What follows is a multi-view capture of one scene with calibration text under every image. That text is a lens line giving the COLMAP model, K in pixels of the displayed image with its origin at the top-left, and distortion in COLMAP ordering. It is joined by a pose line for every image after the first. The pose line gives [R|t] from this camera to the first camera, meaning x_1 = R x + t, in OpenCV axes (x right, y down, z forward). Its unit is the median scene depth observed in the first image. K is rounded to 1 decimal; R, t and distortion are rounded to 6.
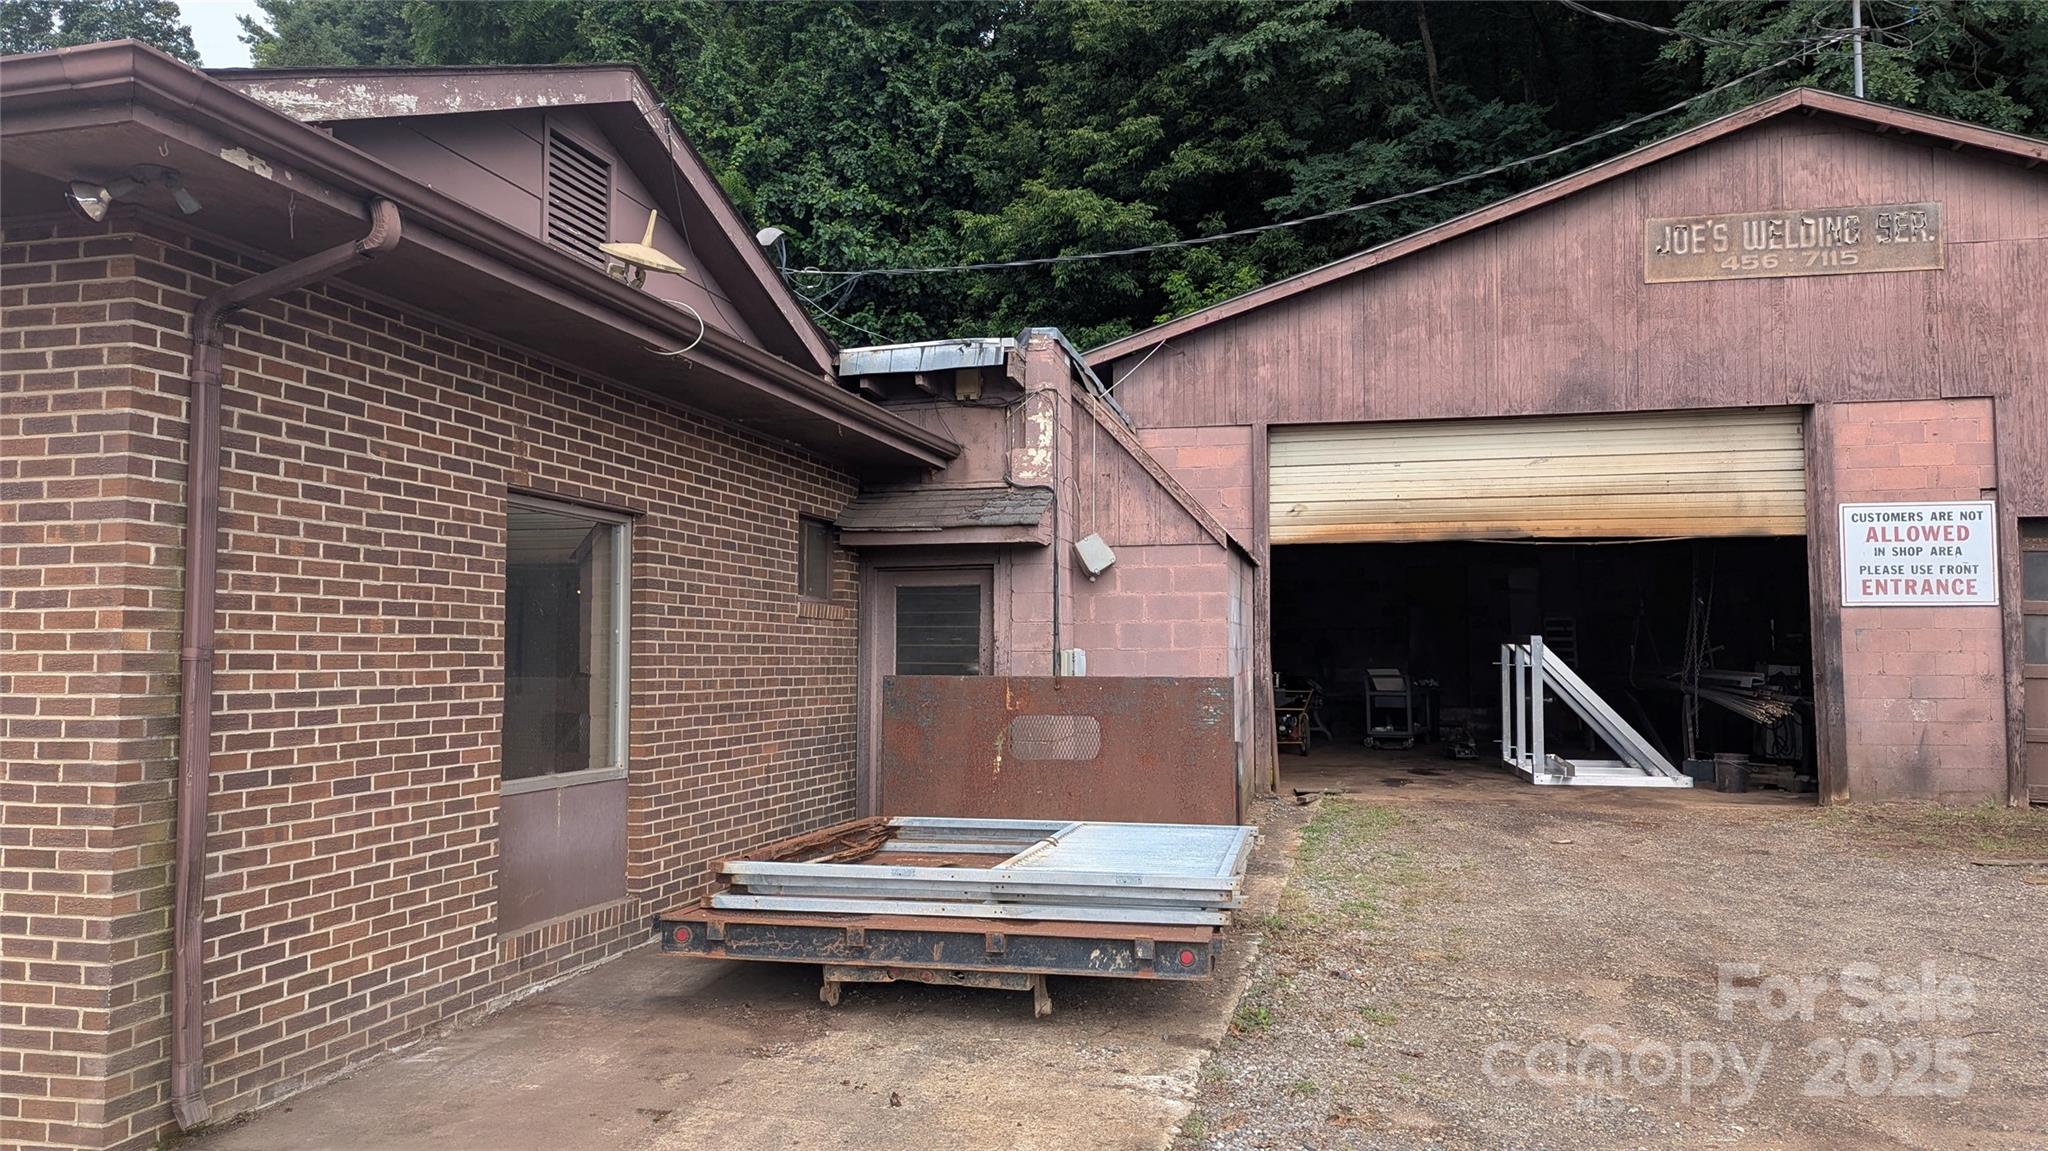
lens RADIAL K [[1453.6, 0, 1011.0], [0, 1453.6, 572.7], [0, 0, 1]] dist [0.076317, -0.073032]
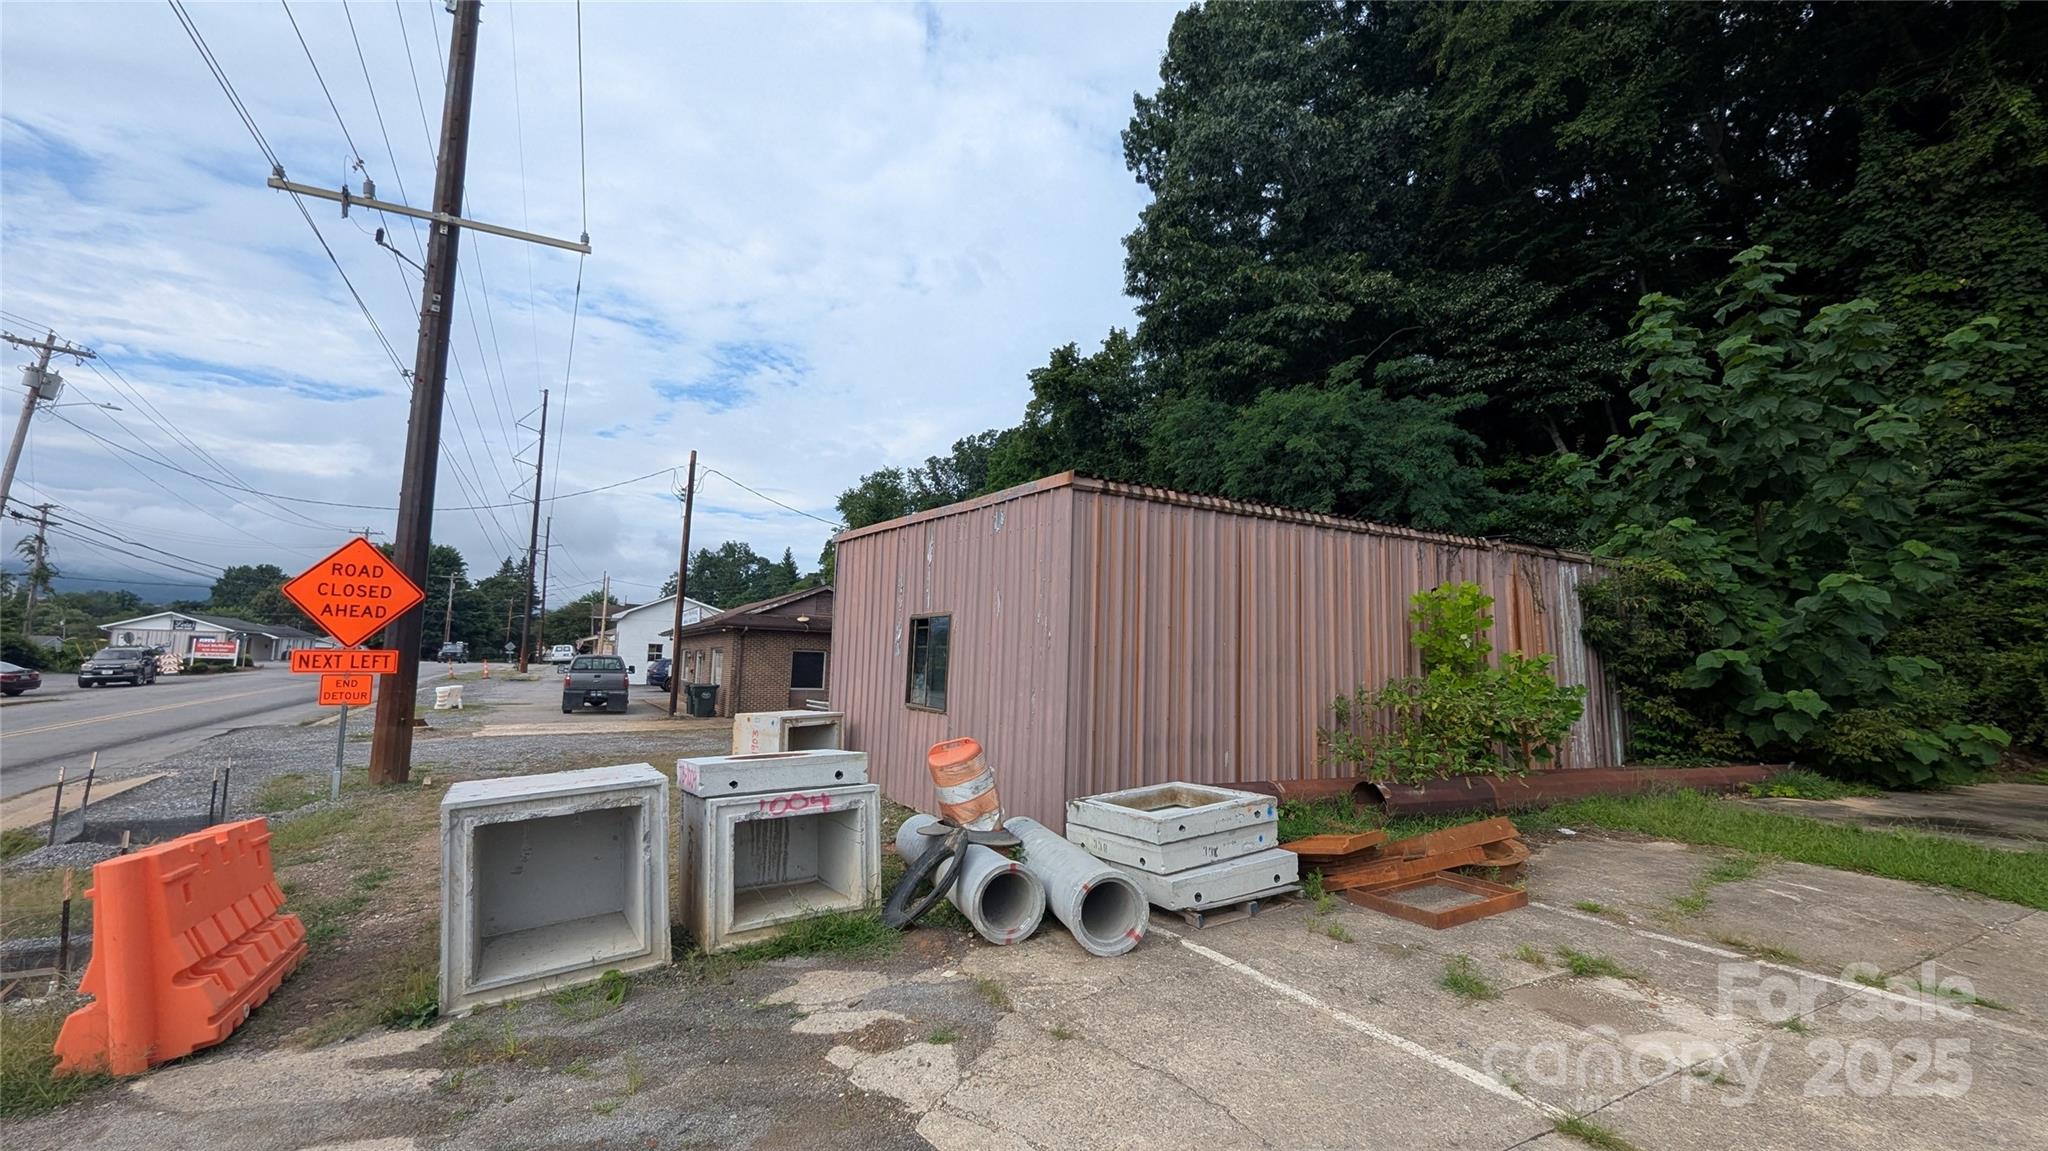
lens RADIAL K [[814.6, 0, 1014.5], [0, 814.6, 564.5], [0, 0, 1]] dist [-0.000932, 0.000025]
pose [[0.704144, -0.068198, -0.706774, 2.159088], [0.009989, 0.996230, -0.086176, -0.075193], [0.709987, 0.053621, 0.702171, -0.734668]]
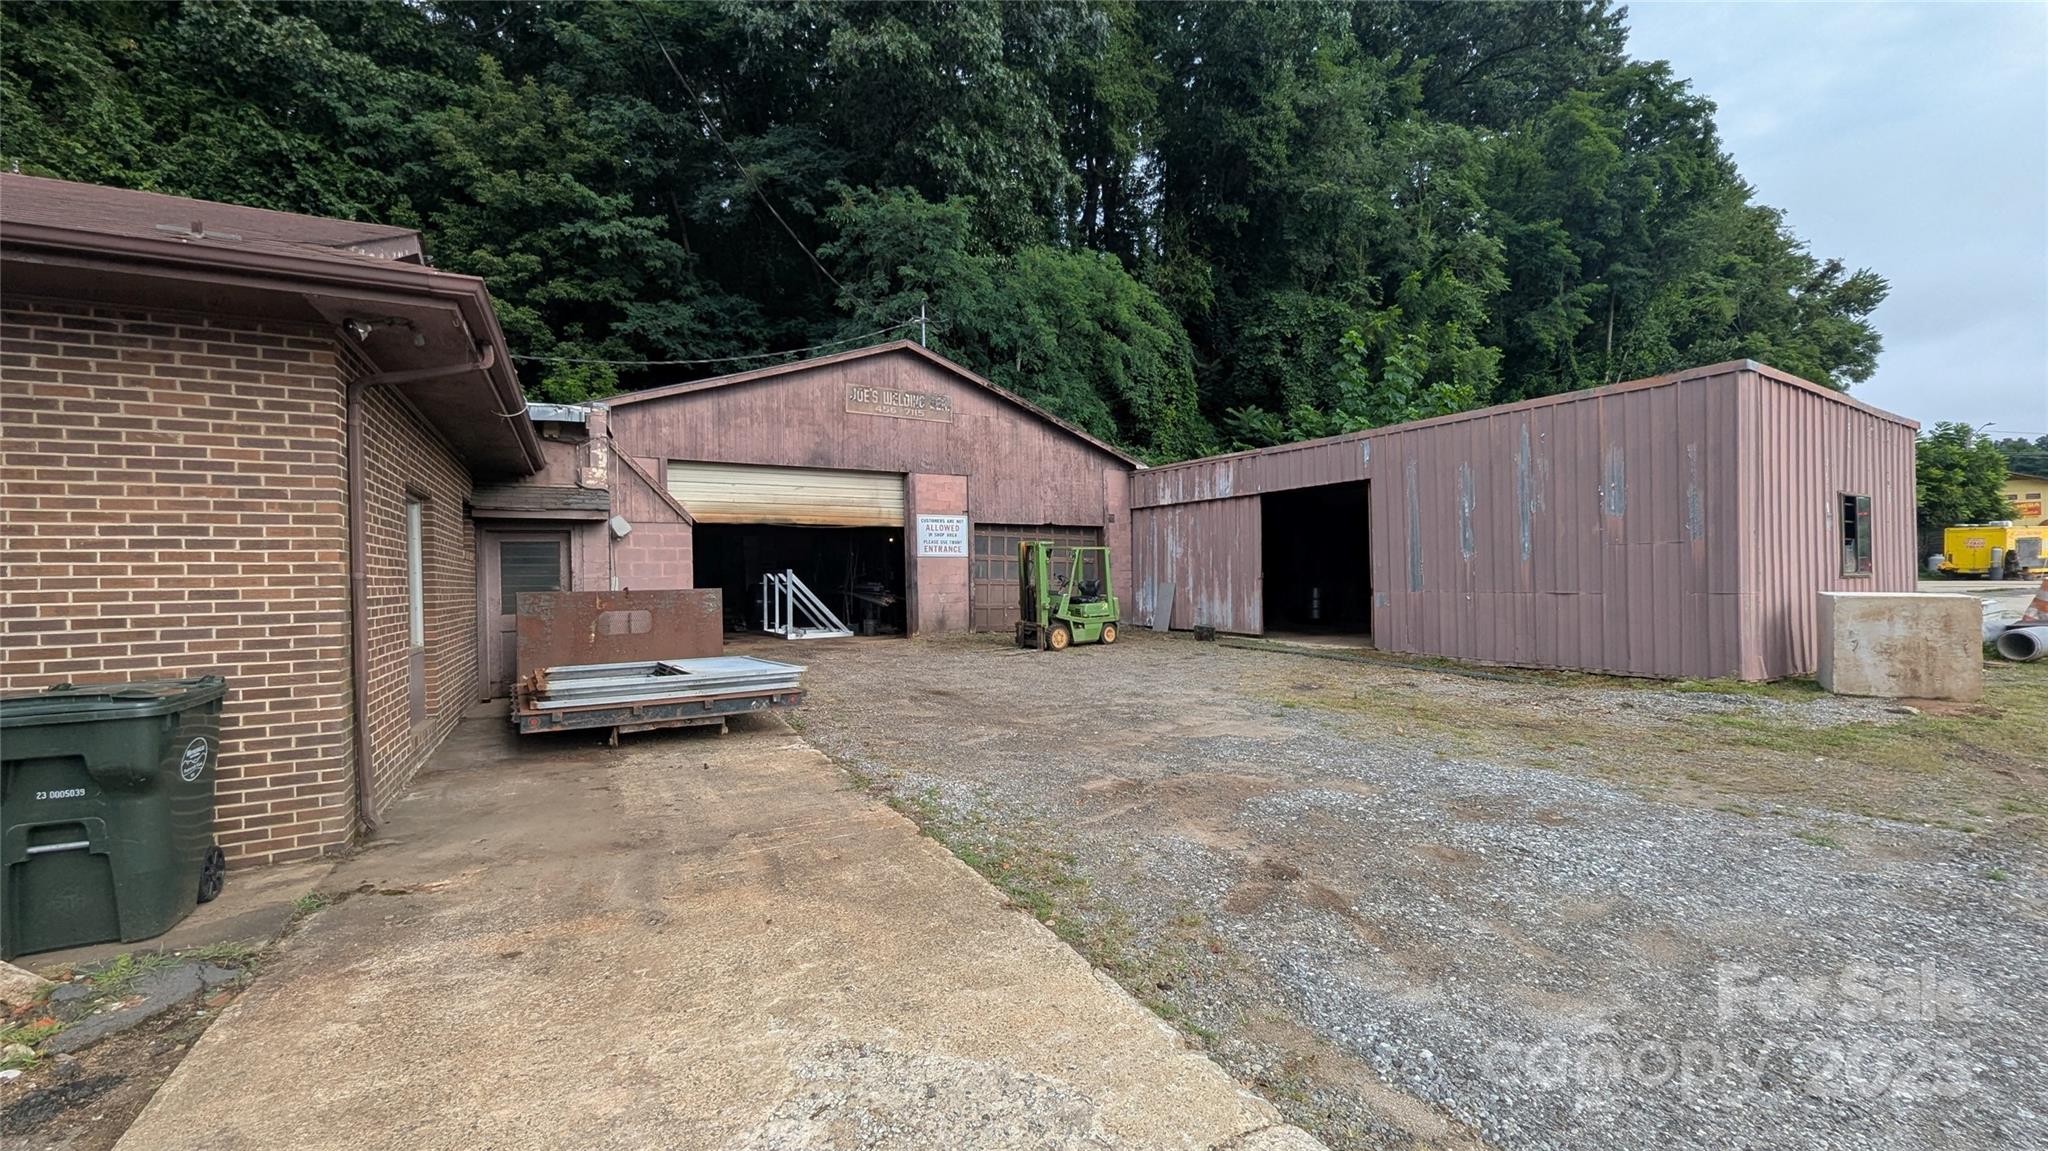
lens RADIAL K [[811.6, 0, 1026.5], [0, 811.6, 580.9], [0, 0, 1]] dist [-0.002003, -0.000116]
pose [[0.728289, -0.013264, 0.685142, -0.285806], [-0.023662, 0.998730, 0.044487, -0.001349], [-0.684862, -0.048612, 0.727050, -0.129642]]
